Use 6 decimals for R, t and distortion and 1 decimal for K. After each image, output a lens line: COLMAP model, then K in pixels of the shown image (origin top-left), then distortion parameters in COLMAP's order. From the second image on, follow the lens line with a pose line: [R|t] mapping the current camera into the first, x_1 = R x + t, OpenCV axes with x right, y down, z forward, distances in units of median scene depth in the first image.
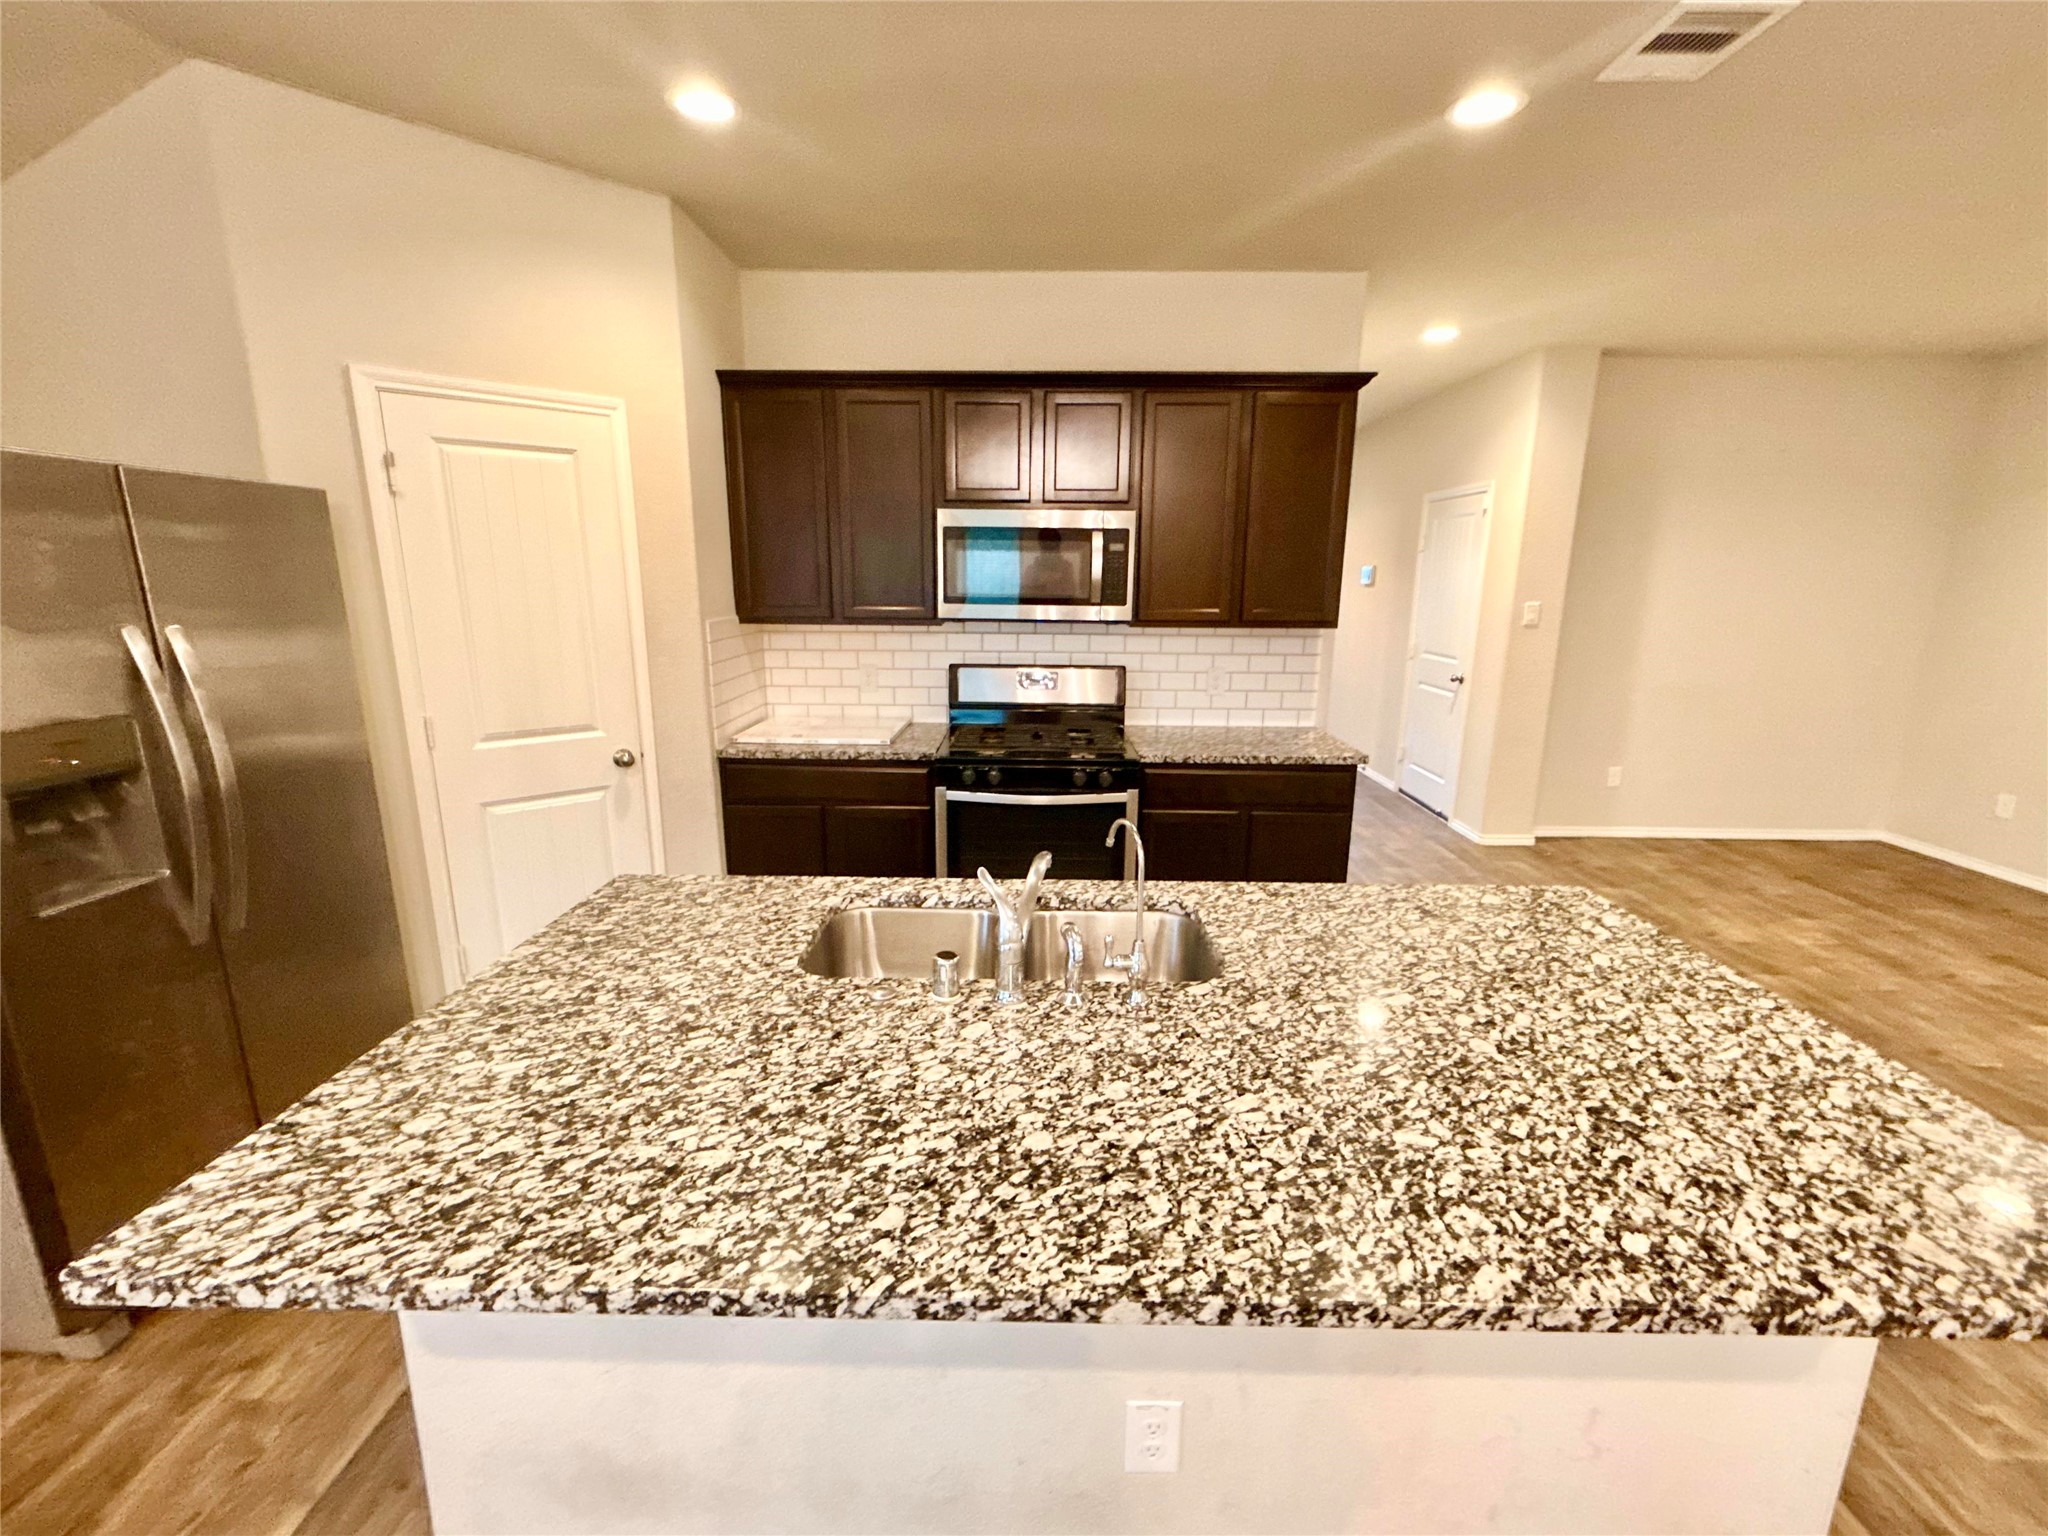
lens RADIAL K [[869.5, 0, 1024.0], [0, 869.5, 768.0], [0, 0, 1]] dist [-0.000051, -0.000157]
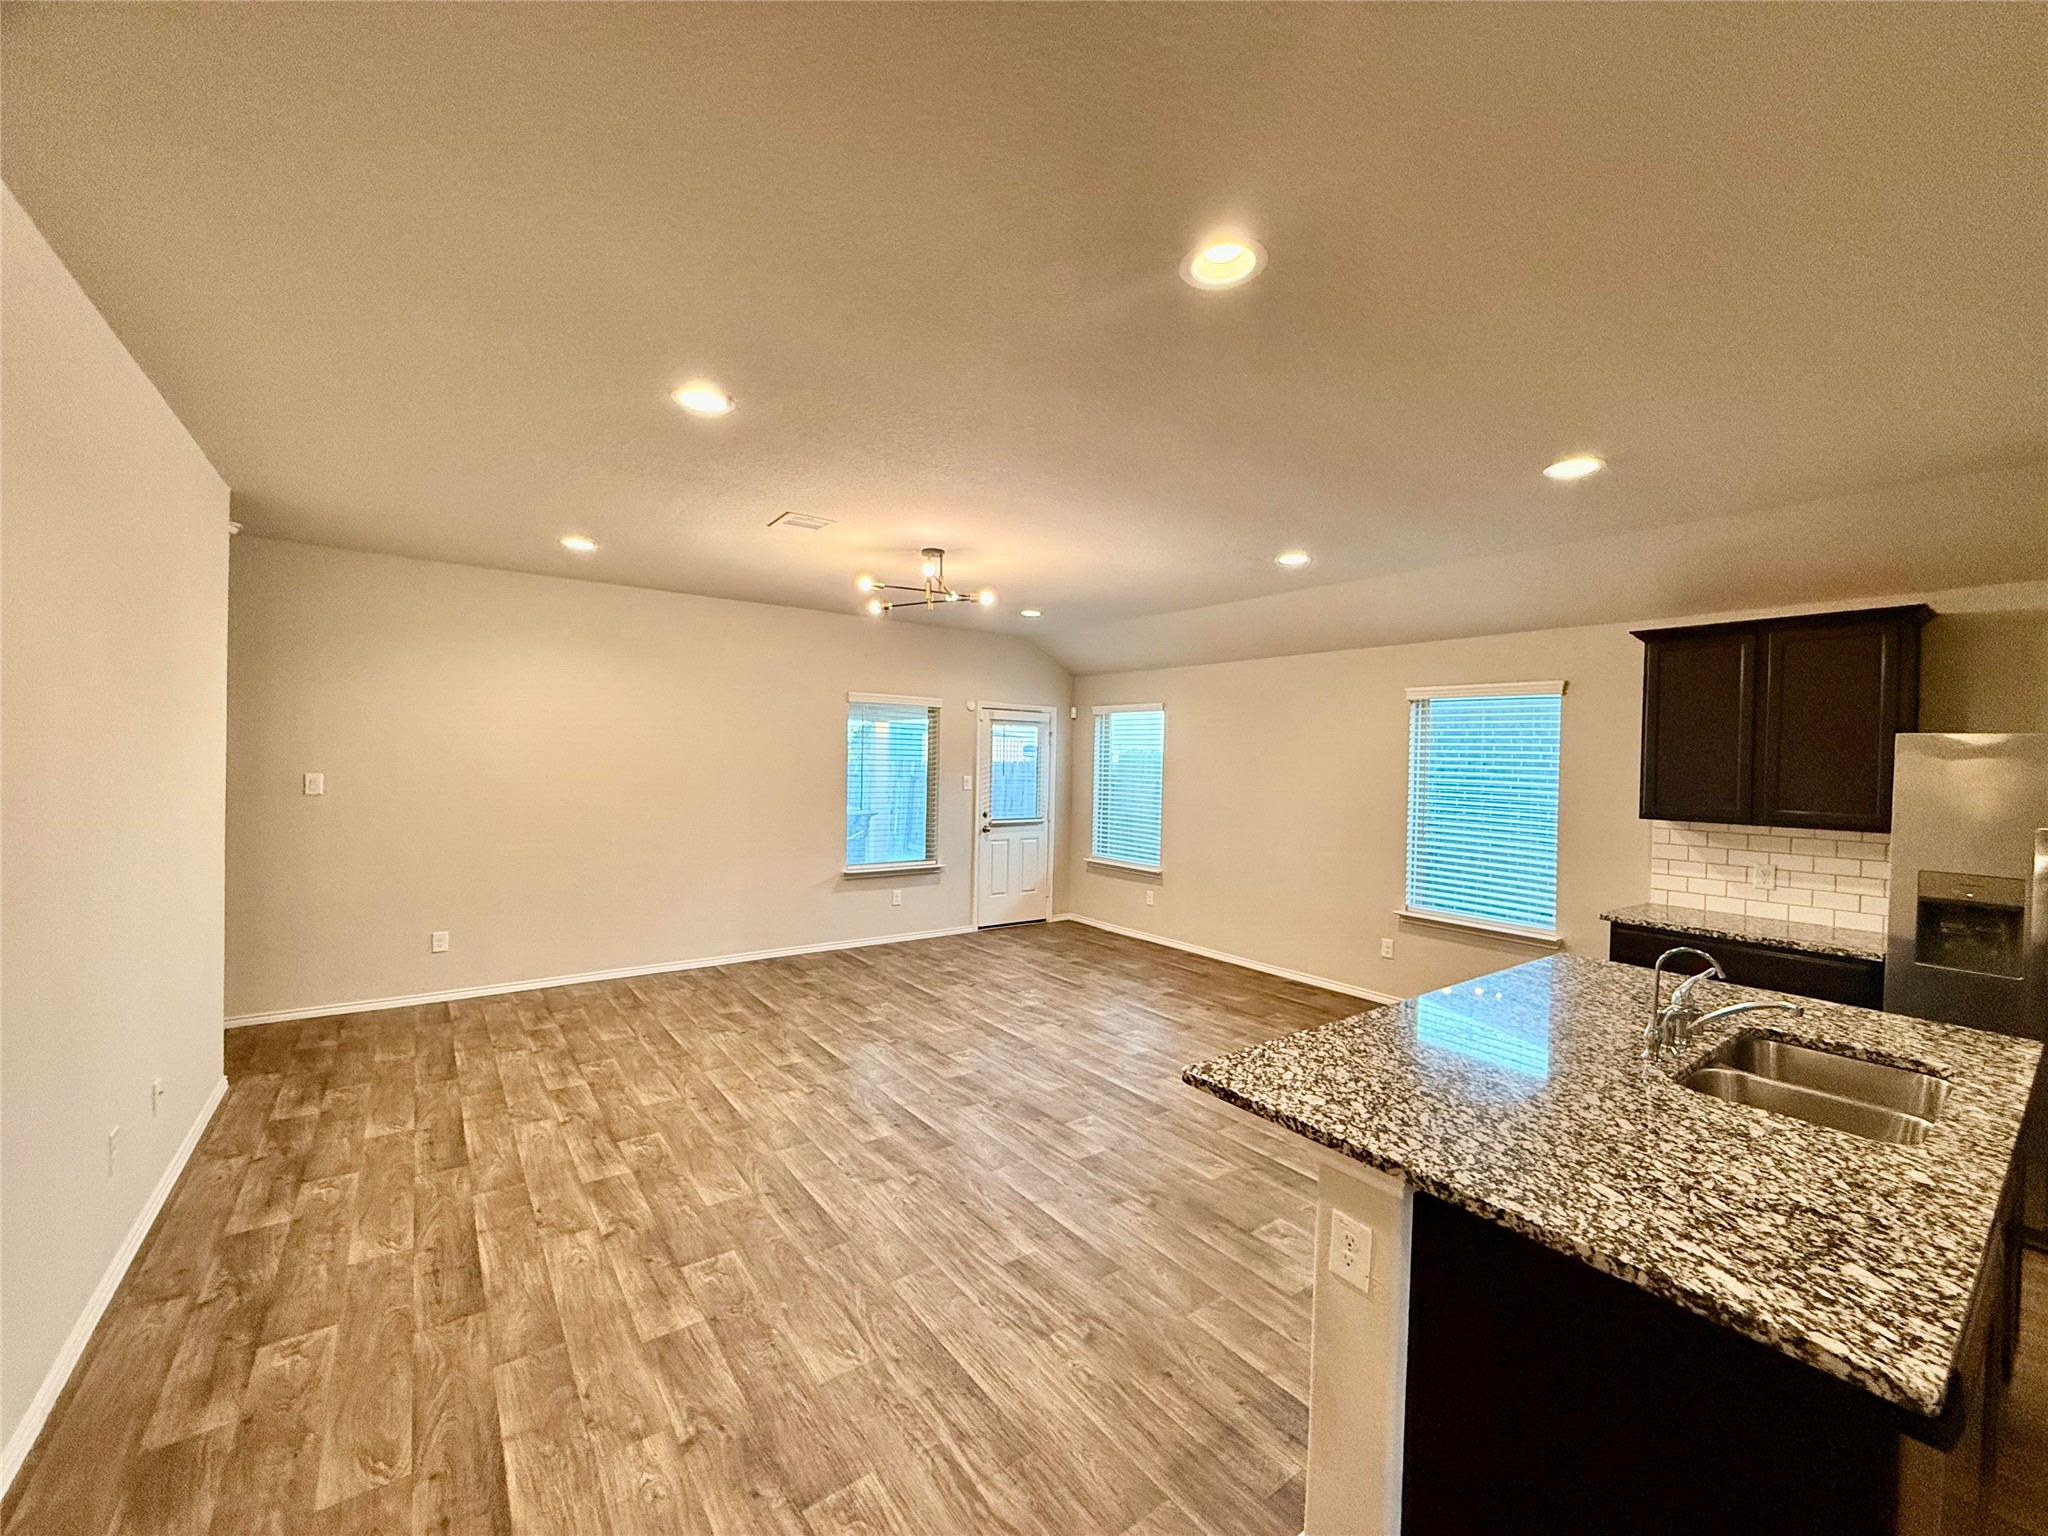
lens RADIAL K [[814.4, 0, 1020.0], [0, 814.4, 766.7], [0, 0, 1]] dist [0.000999, 0.000027]
pose [[-0.796212, -0.021822, -0.604624, 1.840118], [-0.160719, 0.971073, 0.176599, -0.300480], [0.583280, 0.237785, -0.776687, 1.295342]]
